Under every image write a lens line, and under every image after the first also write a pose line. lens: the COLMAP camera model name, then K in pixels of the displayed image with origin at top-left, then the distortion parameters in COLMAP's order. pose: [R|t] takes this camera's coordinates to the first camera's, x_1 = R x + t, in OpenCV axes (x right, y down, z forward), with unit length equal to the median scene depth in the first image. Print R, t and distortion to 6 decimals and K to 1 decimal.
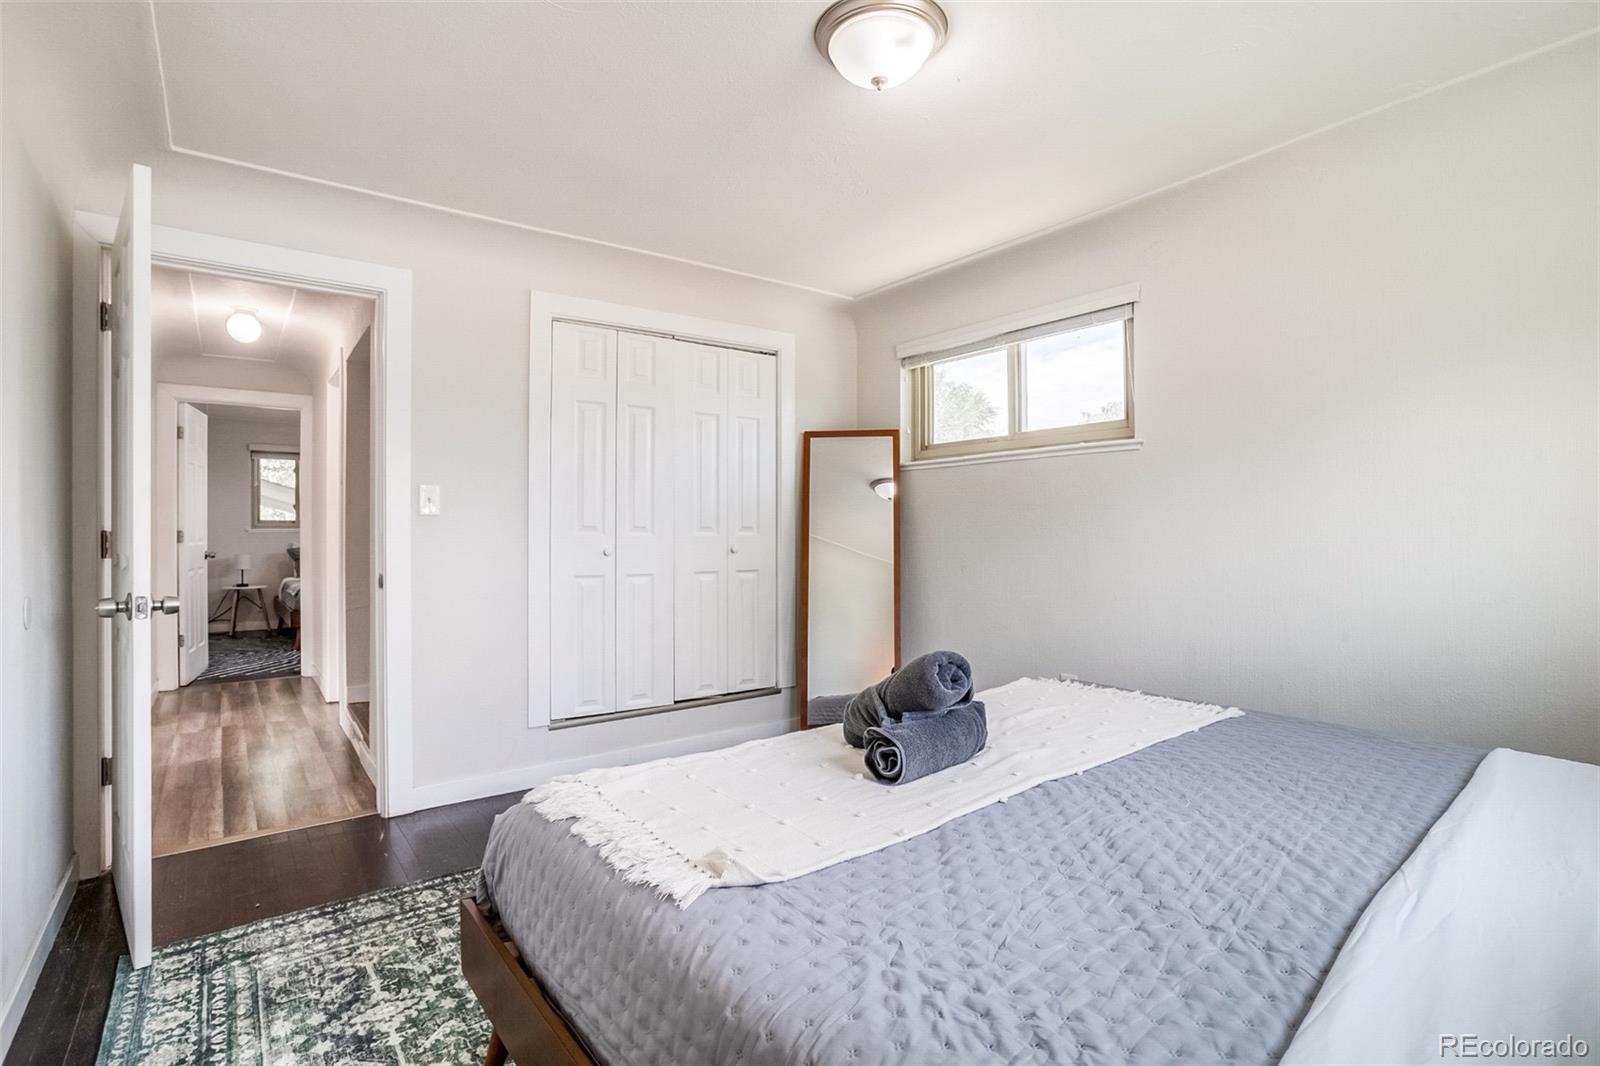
lens RADIAL K [[757.1, 0, 803.2], [0, 757.1, 526.8], [0, 0, 1]] dist [-0.052884, 0.024644]
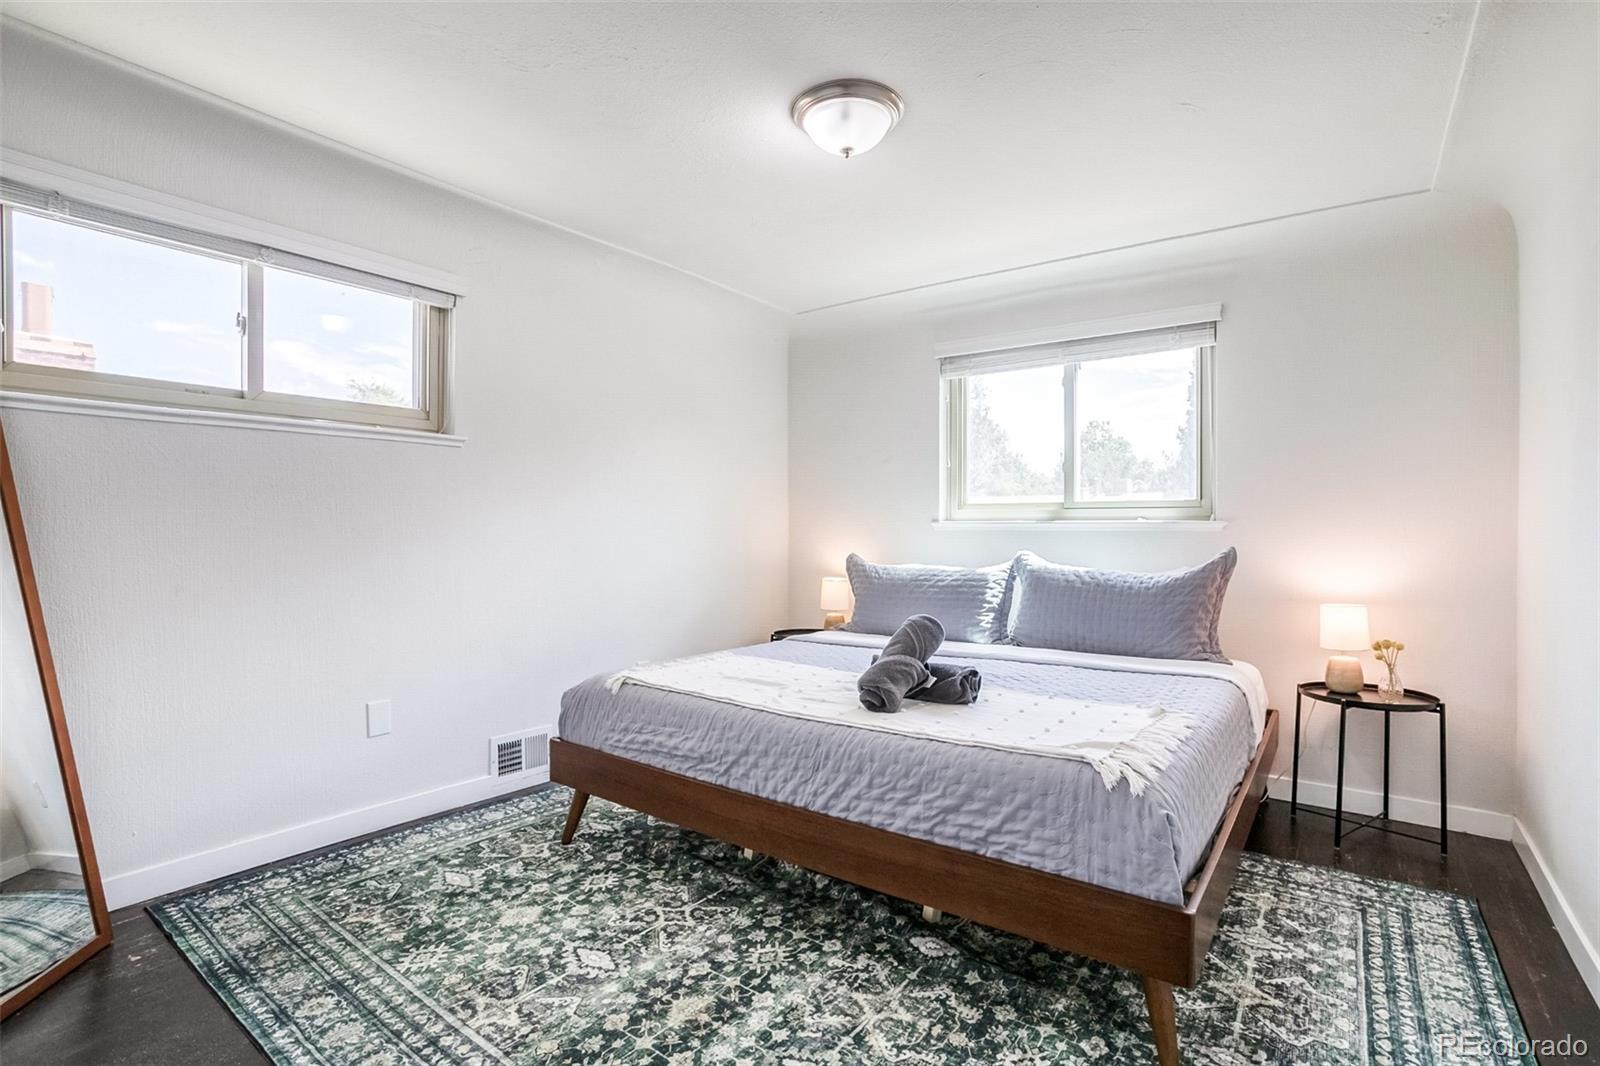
lens RADIAL K [[757.1, 0, 803.2], [0, 757.1, 526.8], [0, 0, 1]] dist [-0.052884, 0.024644]
pose [[-0.275260, -0.001492, 0.961369, -0.536478], [-0.001250, 0.999999, 0.001194, 0.000483], [-0.961369, -0.000873, -0.275262, 0.723463]]
